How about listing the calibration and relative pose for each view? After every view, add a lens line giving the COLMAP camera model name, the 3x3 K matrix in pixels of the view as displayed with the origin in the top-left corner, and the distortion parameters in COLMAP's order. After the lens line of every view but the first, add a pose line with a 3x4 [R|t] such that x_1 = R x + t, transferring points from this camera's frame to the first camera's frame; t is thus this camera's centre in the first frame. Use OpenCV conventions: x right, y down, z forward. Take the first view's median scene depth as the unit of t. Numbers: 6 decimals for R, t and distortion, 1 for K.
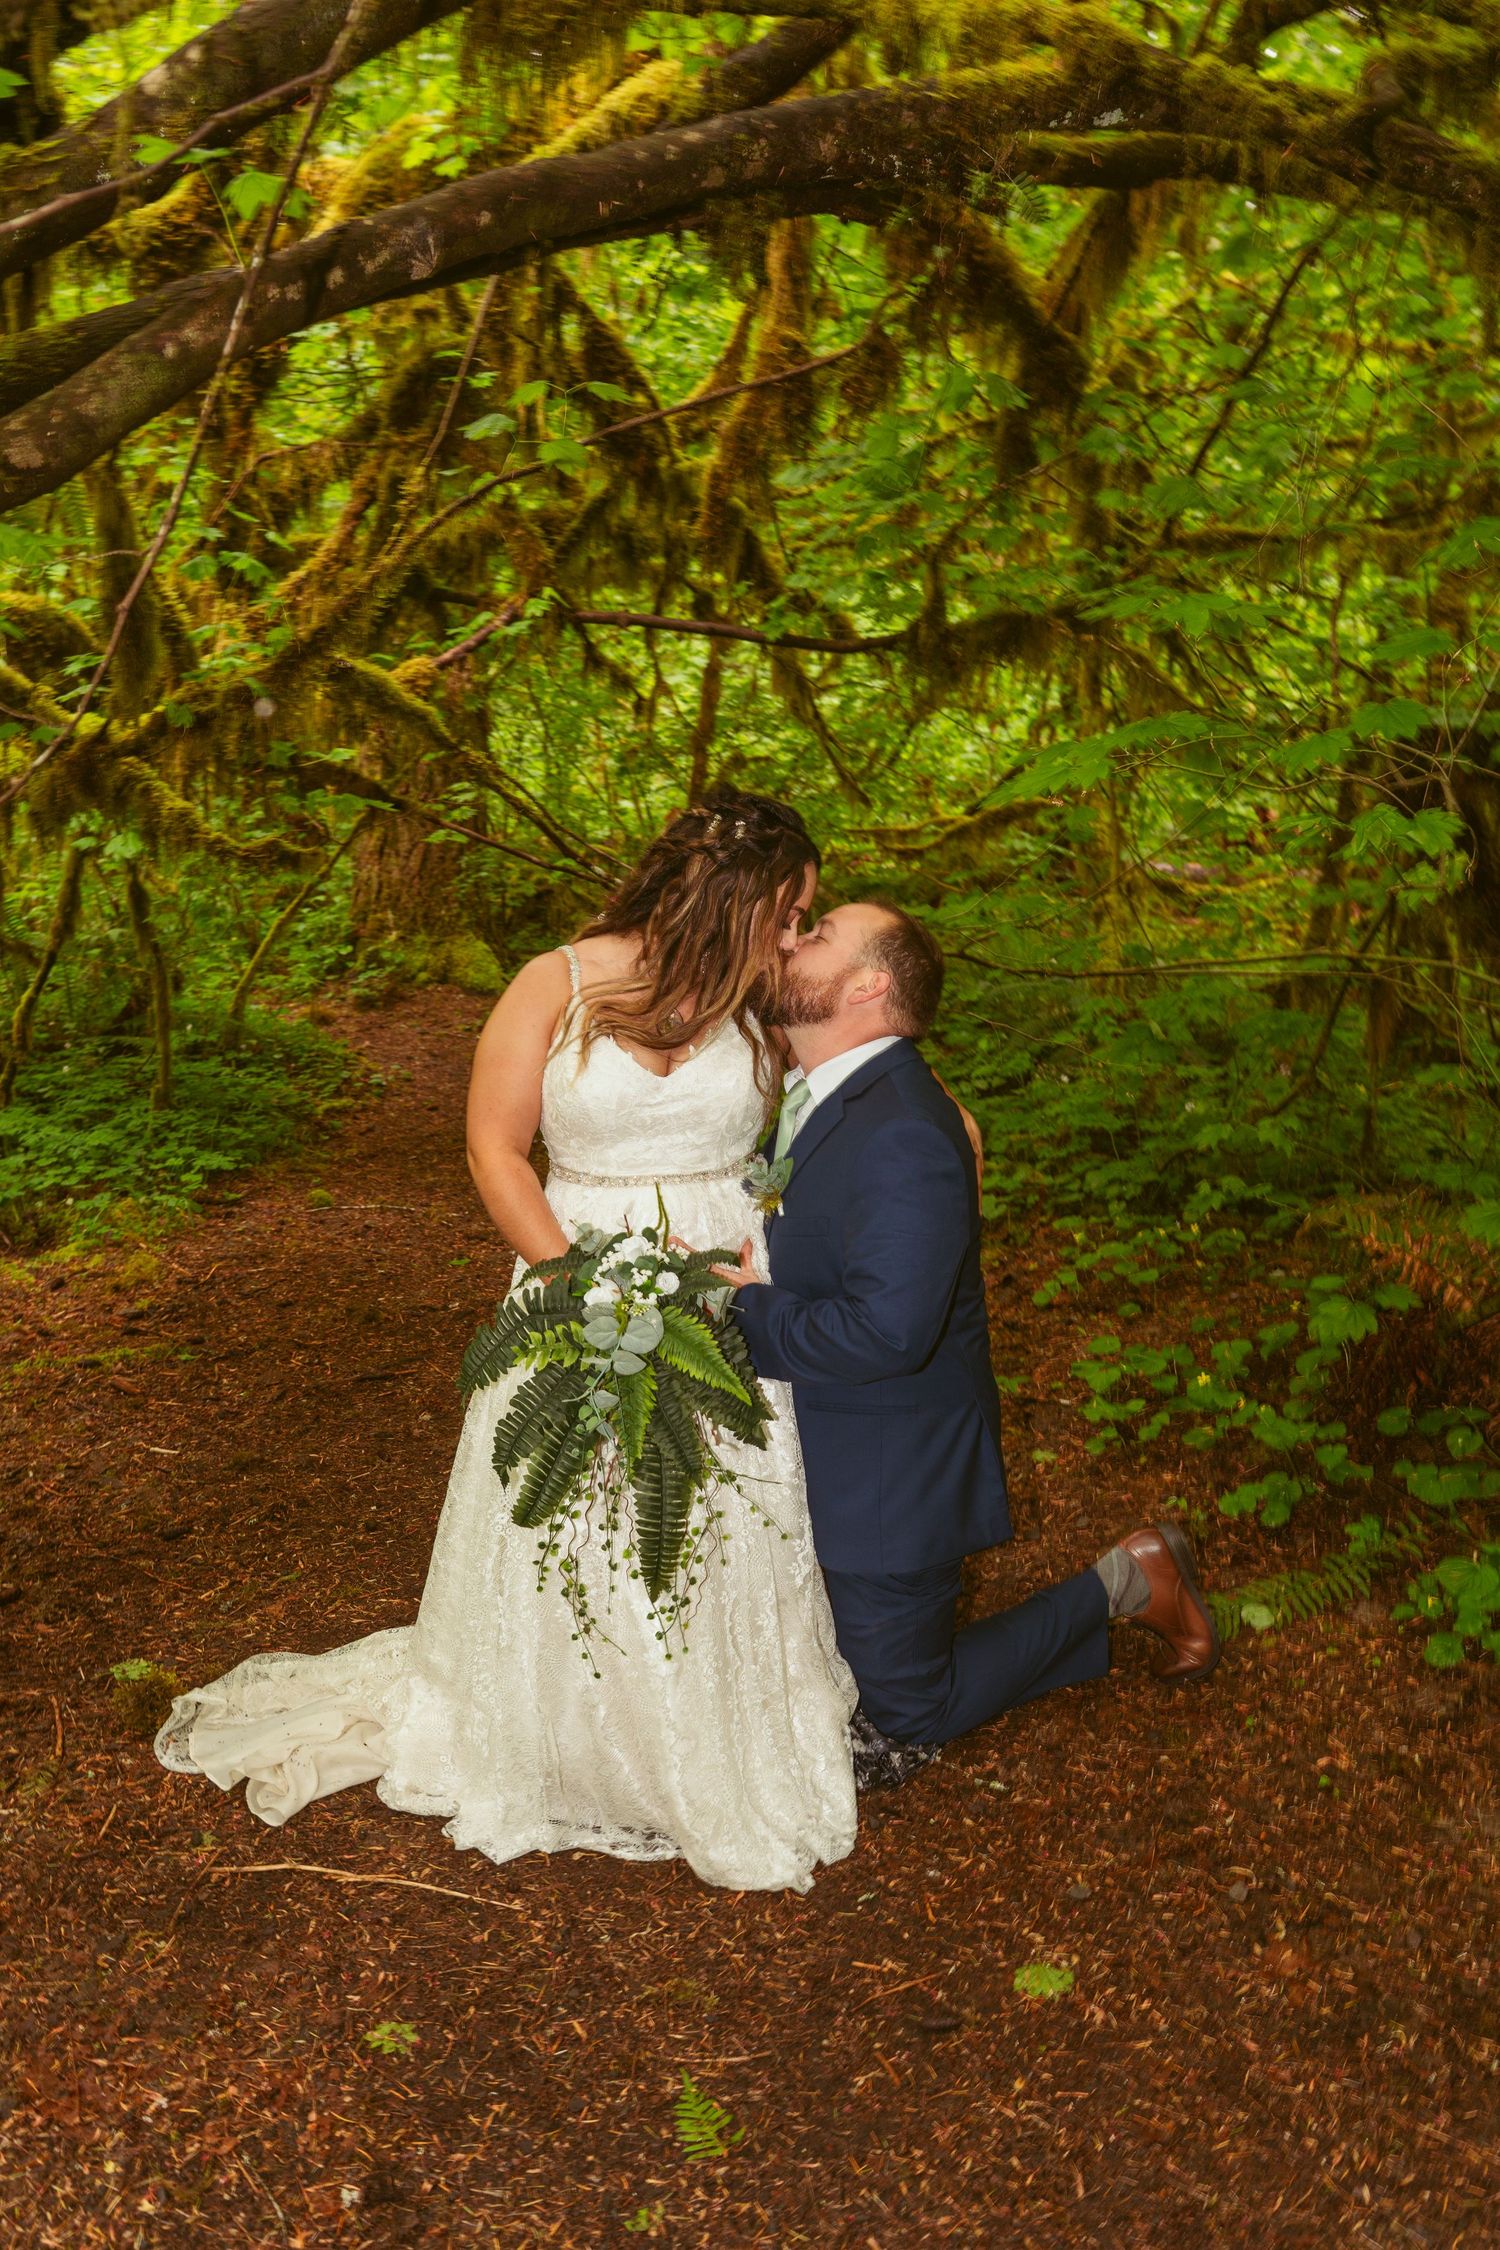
lens RADIAL K [[1573.4, 0, 744.2], [0, 1573.4, 1096.0], [0, 0, 1]] dist [0.005880, 0.001915]
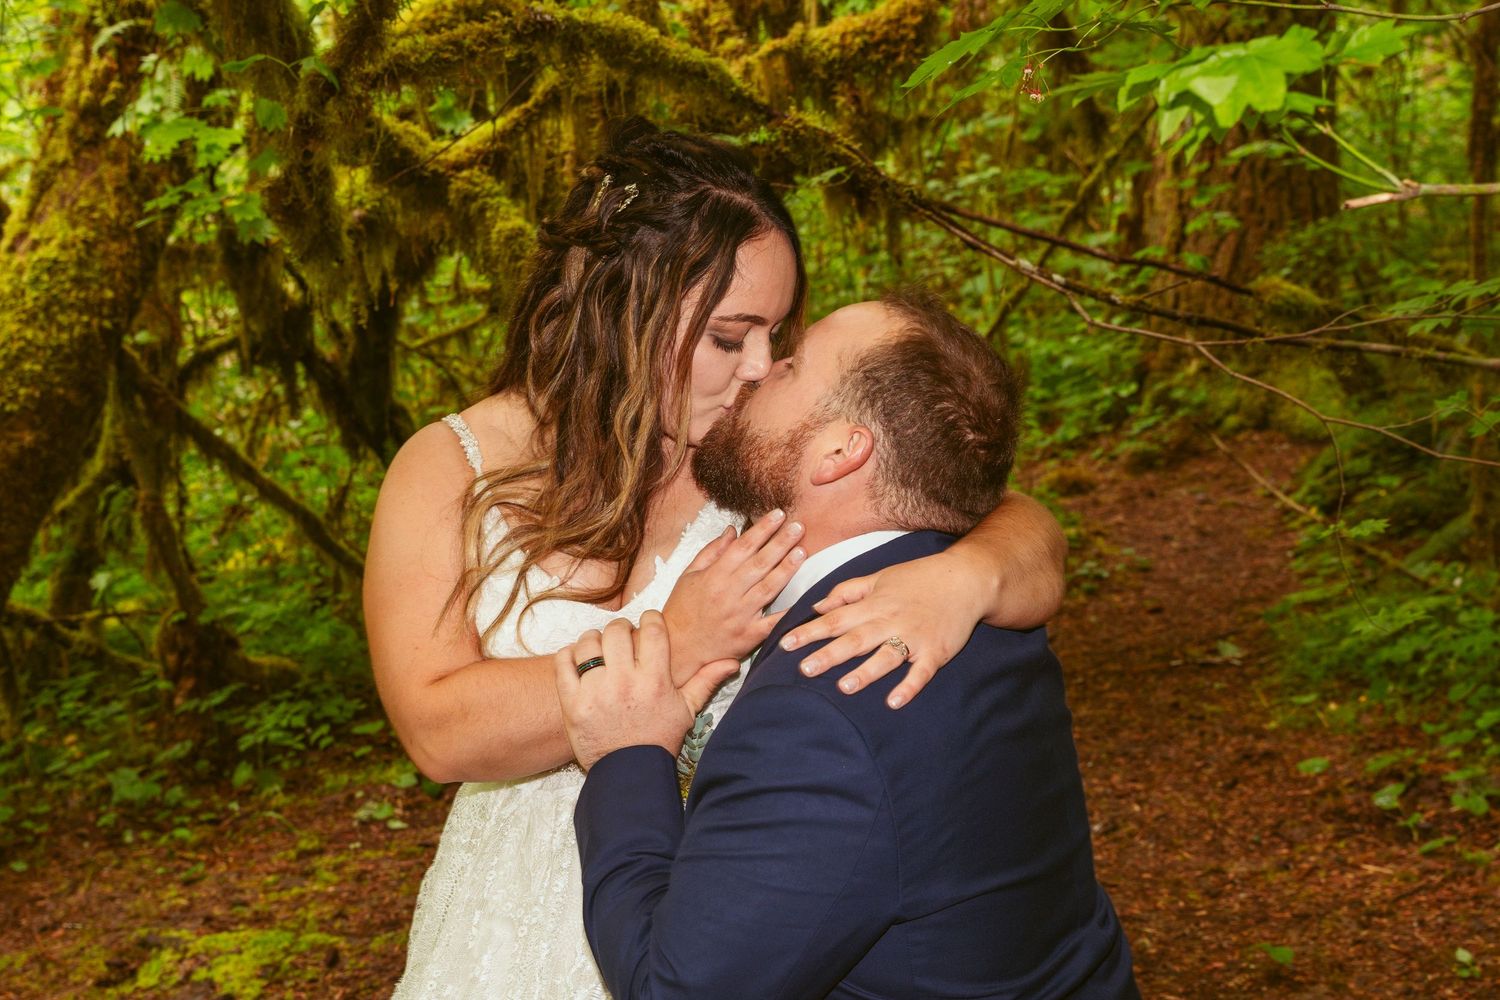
lens RADIAL K [[2117.5, 0, 719.7], [0, 2117.5, 506.5], [0, 0, 1]] dist [0.001069, -0.003425]
pose [[0.851562, -0.023656, -0.523719, 0.223398], [0.004998, 0.999302, -0.037012, -0.007079], [0.524230, 0.028900, 0.851086, 0.145763]]
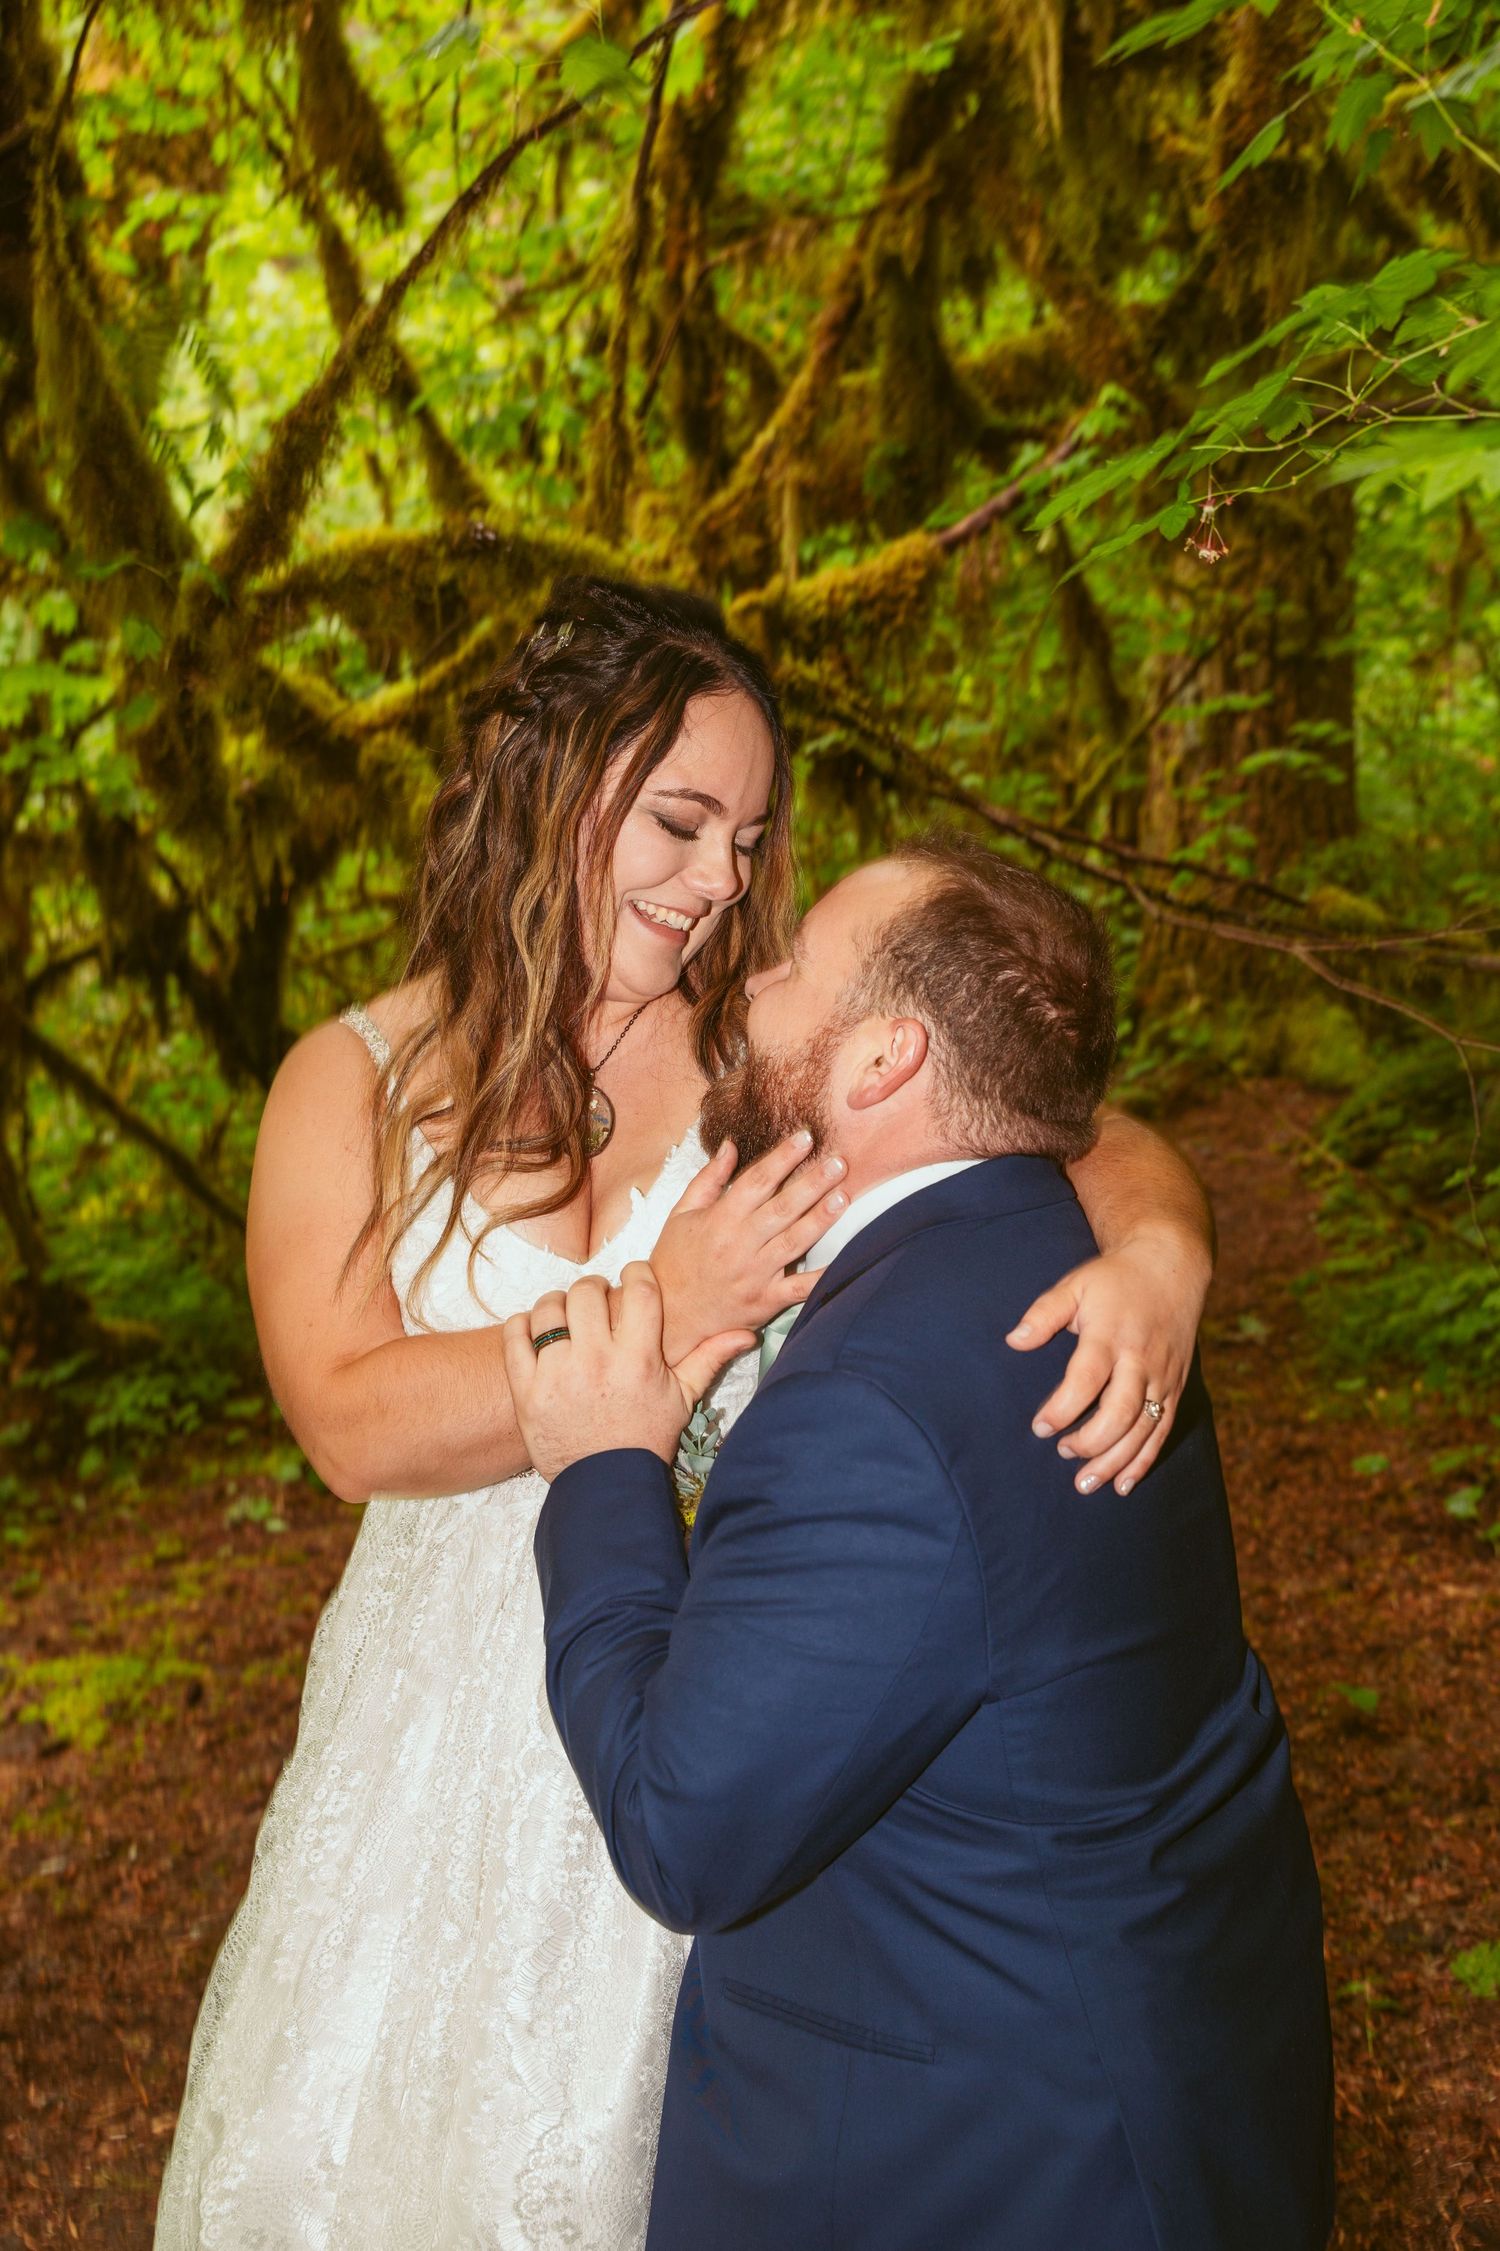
lens RADIAL K [[2345.4, 0, 761.7], [0, 2345.4, 1077.5], [0, 0, 1]] dist [-0.001844, 0.005460]
pose [[0.877816, -0.027932, -0.478183, 0.172527], [-0.007847, 0.997326, -0.072662, -0.004562], [0.478934, 0.067536, 0.875249, 0.201599]]
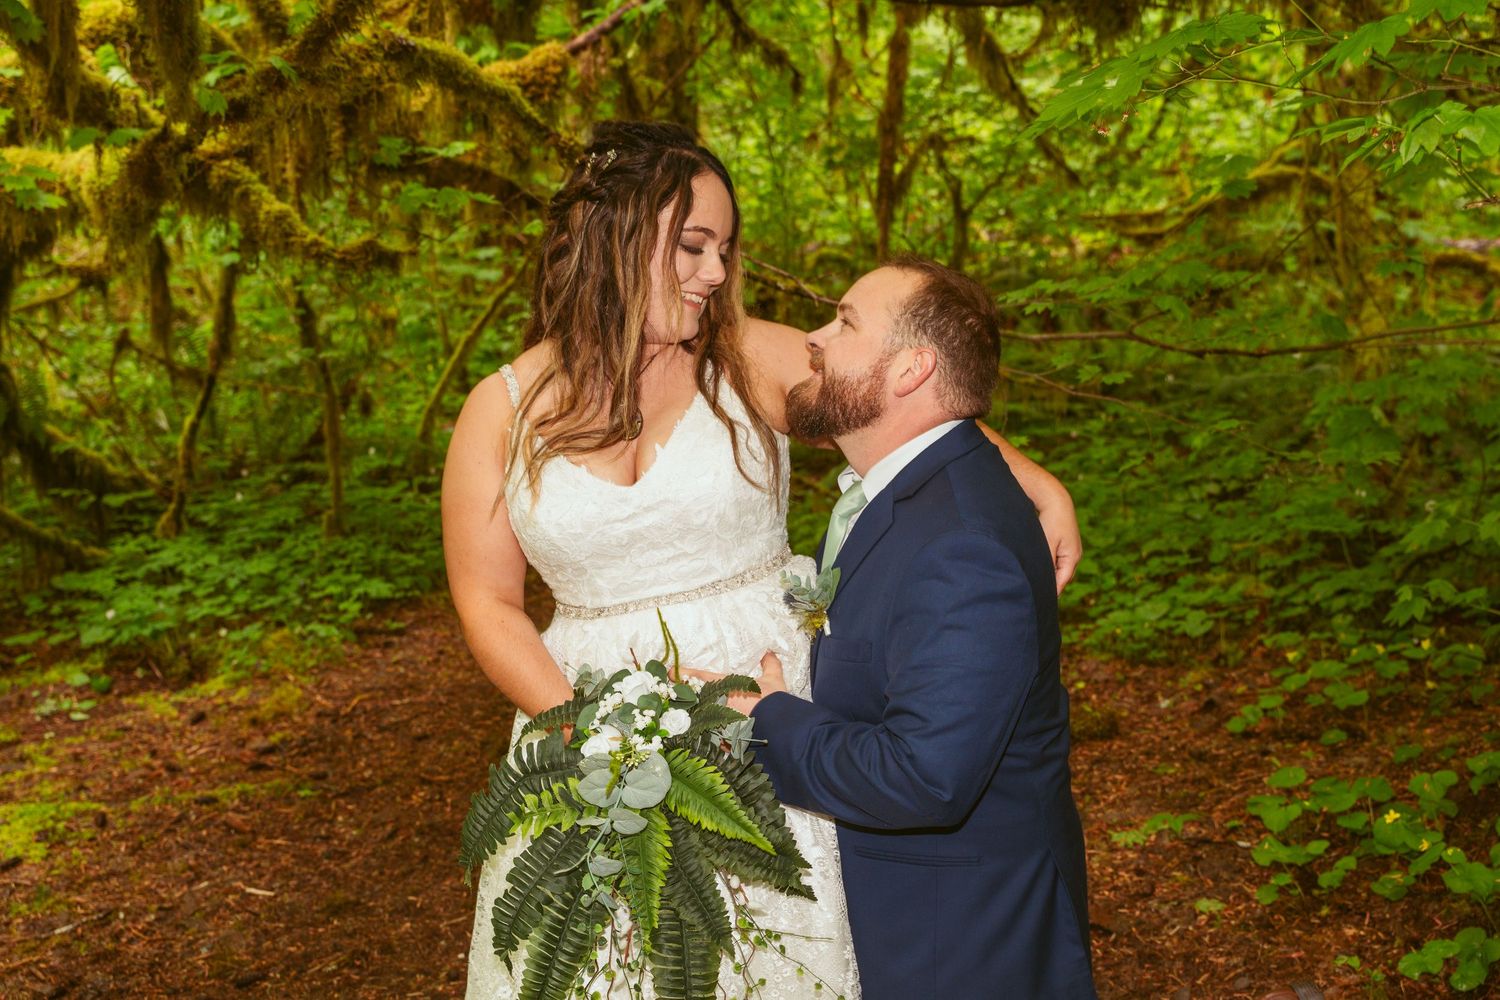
lens RADIAL K [[1680.3, 0, 794.2], [0, 1680.3, 495.9], [0, 0, 1]] dist [0.004732, 0.017746]
pose [[0.989683, -0.025712, -0.140951, 0.072573], [0.023613, 0.999584, -0.016543, 0.010232], [0.141318, 0.013044, 0.989878, 0.037846]]
